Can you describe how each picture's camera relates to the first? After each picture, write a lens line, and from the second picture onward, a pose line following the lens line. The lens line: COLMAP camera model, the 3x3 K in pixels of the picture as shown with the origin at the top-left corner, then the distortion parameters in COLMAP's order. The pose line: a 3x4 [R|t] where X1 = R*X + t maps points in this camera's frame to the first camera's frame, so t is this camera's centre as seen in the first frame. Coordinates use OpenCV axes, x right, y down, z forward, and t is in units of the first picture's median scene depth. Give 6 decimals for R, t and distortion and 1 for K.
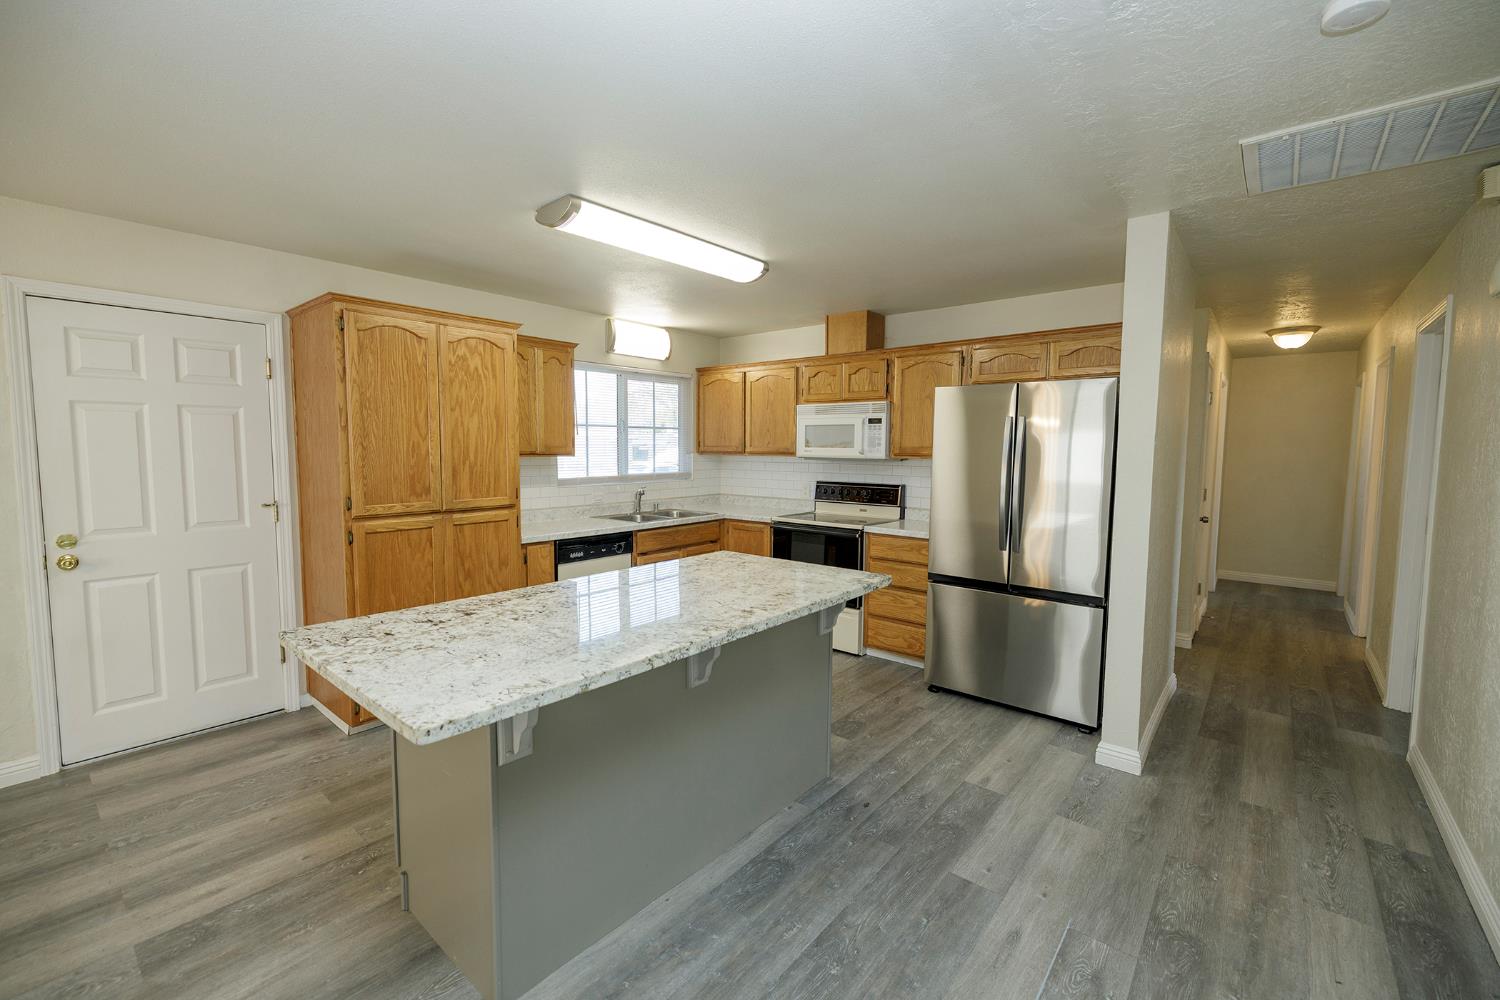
lens RADIAL K [[627.6, 0, 739.5], [0, 627.6, 494.5], [0, 0, 1]] dist [0.000469, 0.000014]
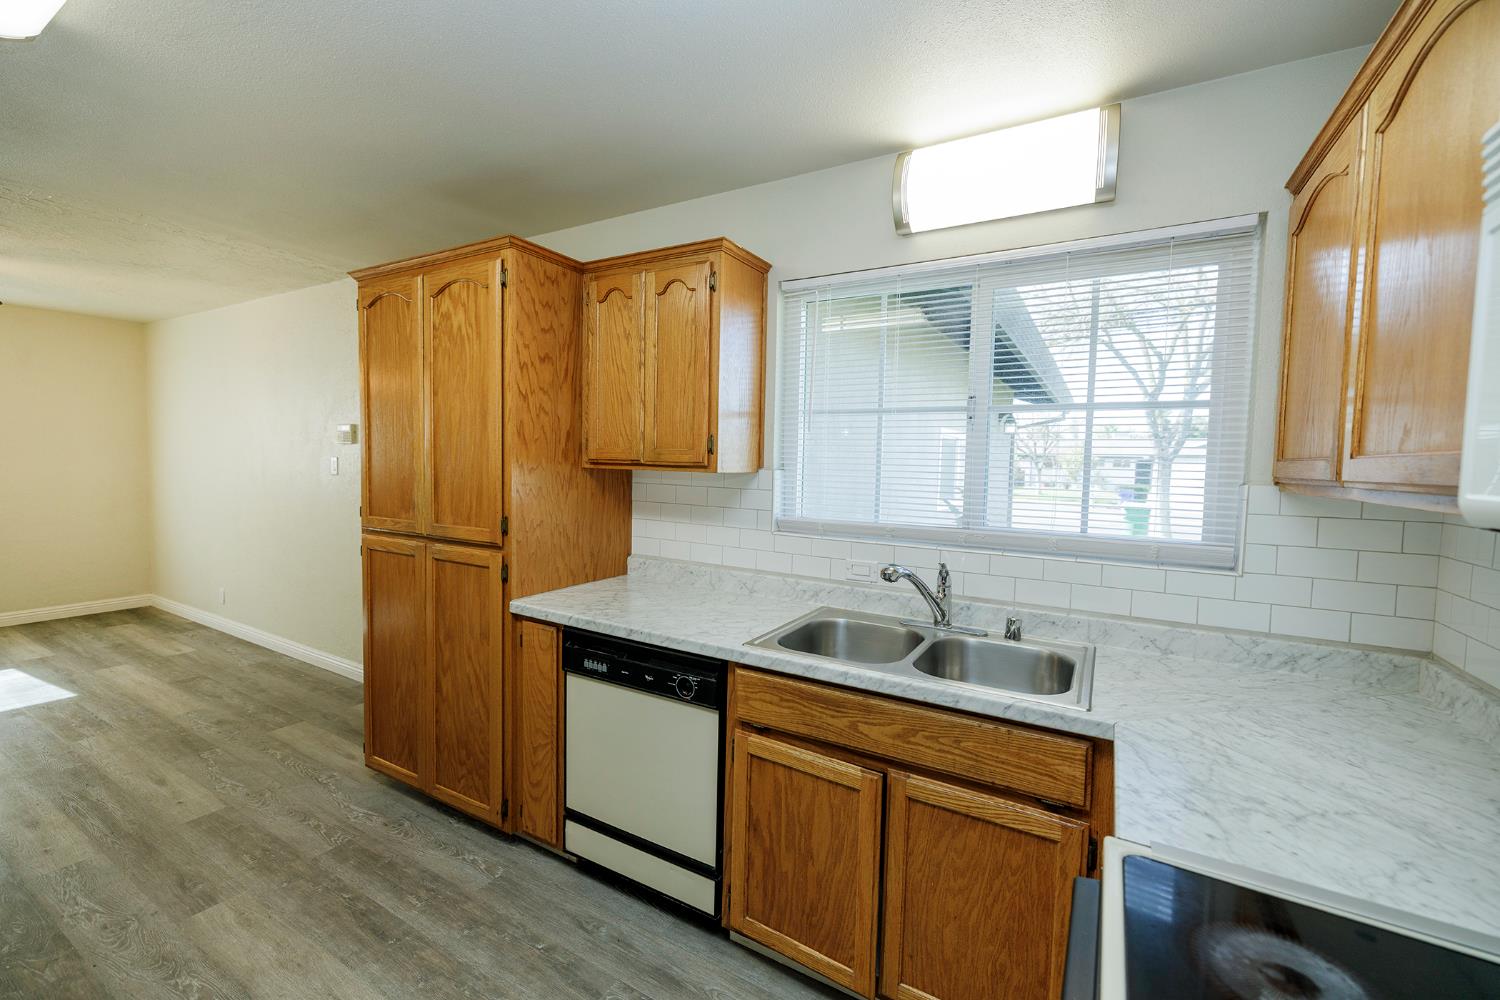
lens RADIAL K [[627.0, 0, 742.4], [0, 627.0, 494.5], [0, 0, 1]] dist [-0.000125, -0.000051]
pose [[0.170476, 0.052964, -0.983937, 0.240392], [-0.097092, 0.994598, 0.036716, -0.068028], [0.980567, 0.089274, 0.174698, 1.007563]]
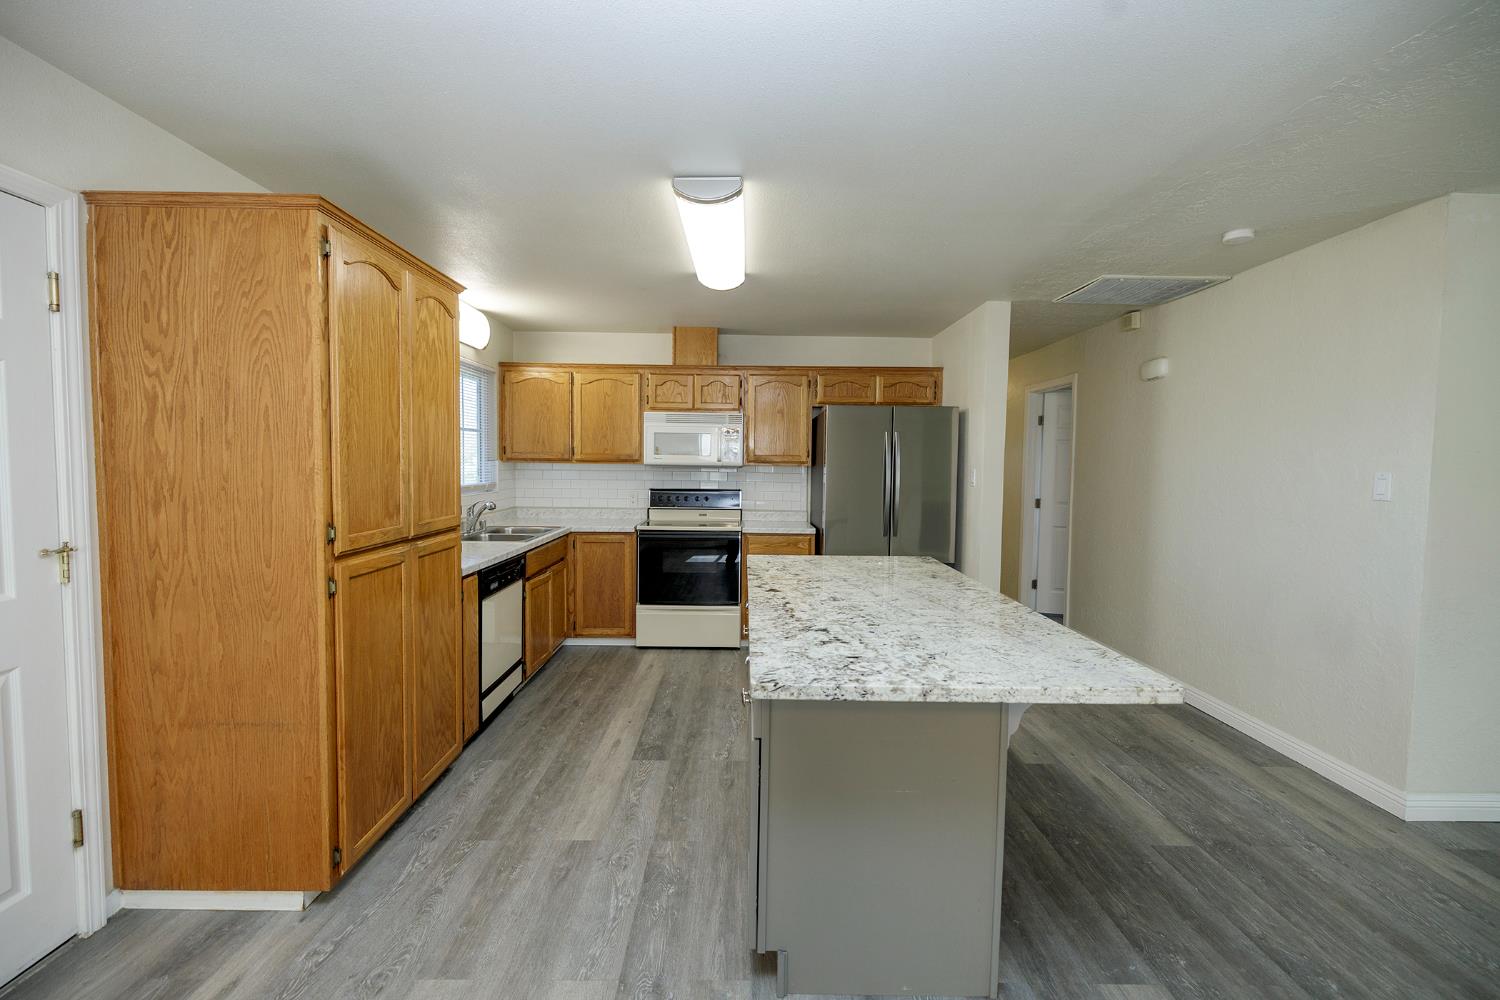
lens RADIAL K [[626.9, 0, 746.8], [0, 626.9, 494.5], [0, 0, 1]] dist [-0.000298, -0.000290]
pose [[0.756325, -0.029901, 0.653513, -0.529457], [0.041661, 0.999129, -0.002501, -0.003912], [-0.652868, 0.029118, 0.756912, 0.182634]]
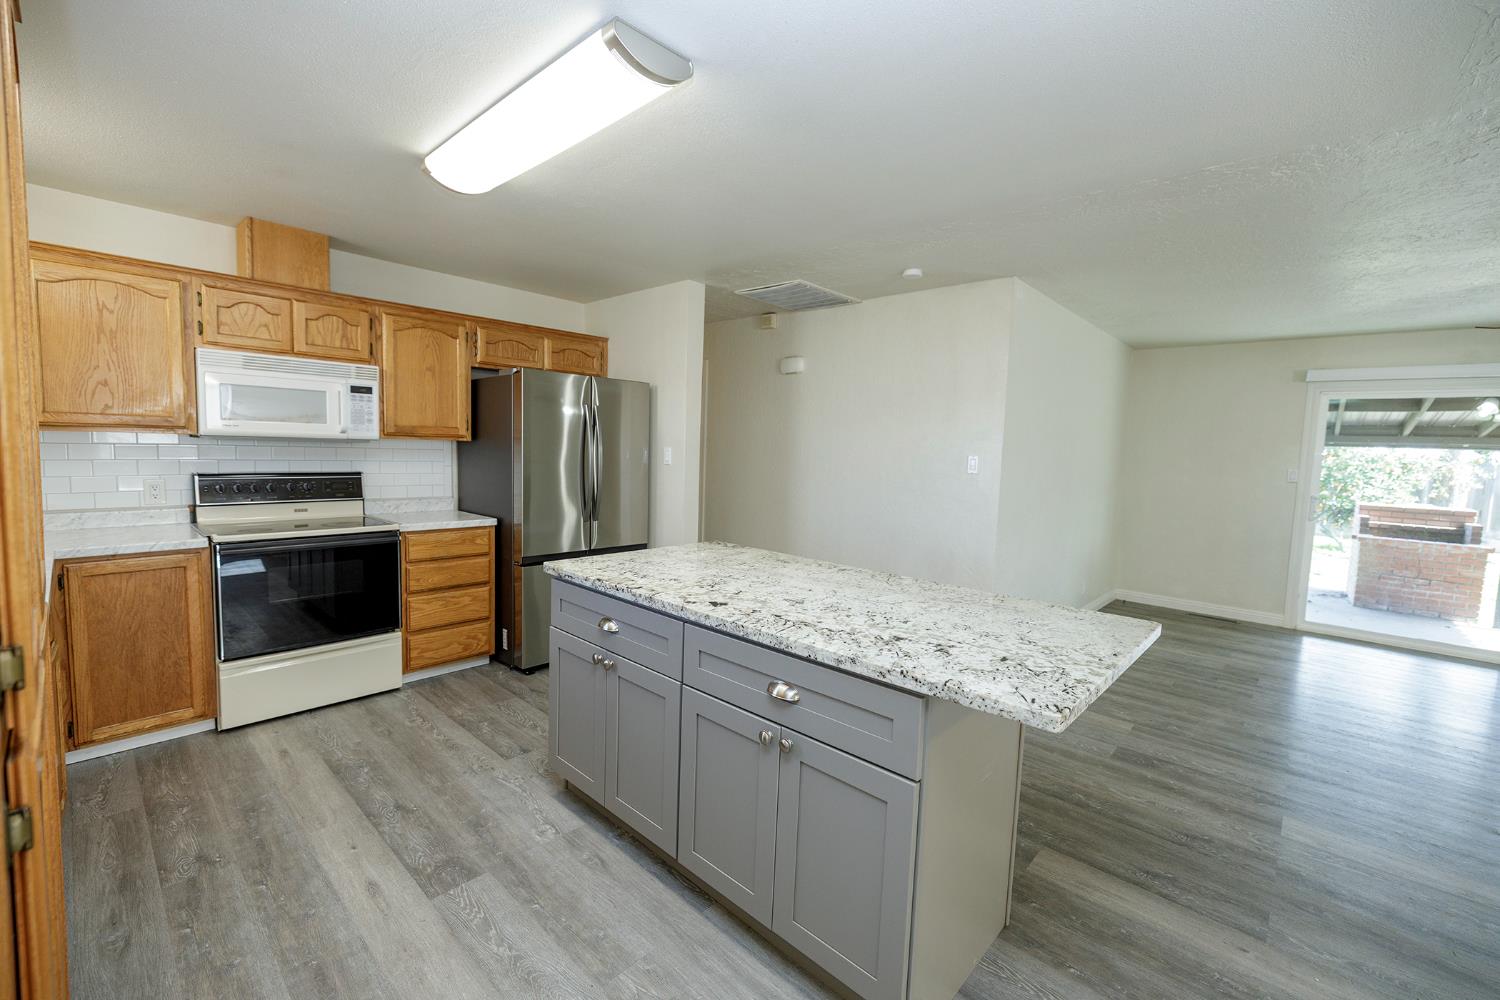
lens RADIAL K [[624.0, 0, 743.3], [0, 624.0, 497.4], [0, 0, 1]] dist [-0.000853, -0.000003]
pose [[0.045861, -0.087889, 0.995074, -0.593379], [0.044048, 0.995331, 0.085881, -0.034555], [-0.997976, 0.039892, 0.049519, 0.555138]]
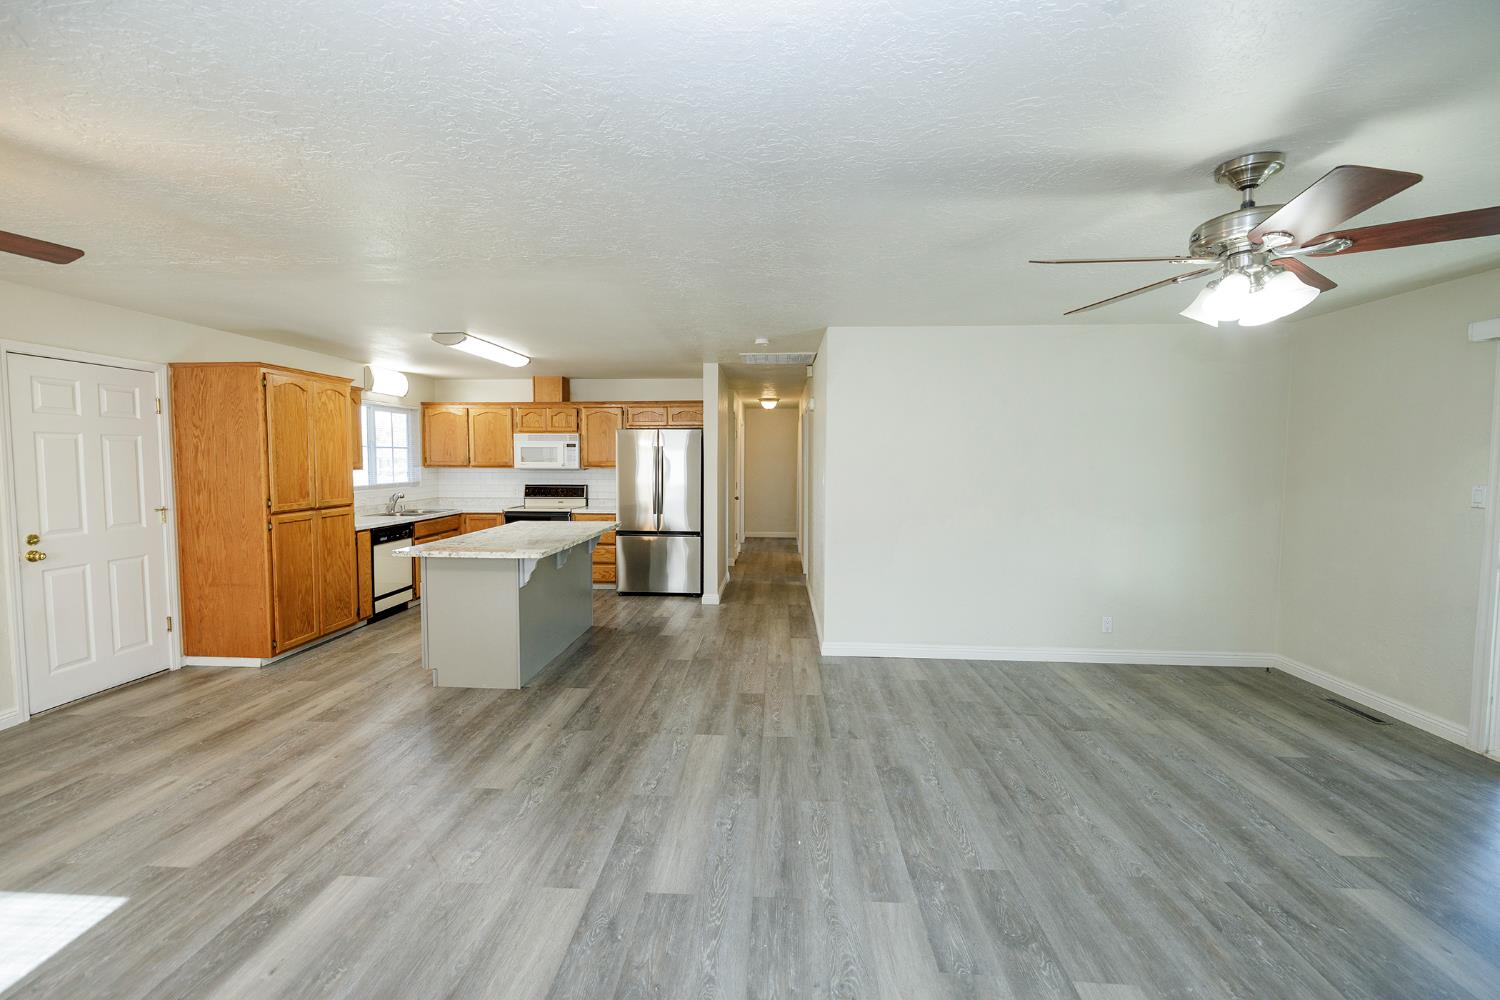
lens RADIAL K [[626.4, 0, 737.6], [0, 626.4, 495.0], [0, 0, 1]] dist [0.000285, -0.000208]
pose [[0.802882, -0.038504, 0.594893, -0.453089], [0.049013, 0.998797, -0.001502, 0.037979], [-0.594120, 0.030364, 0.803803, -0.617675]]
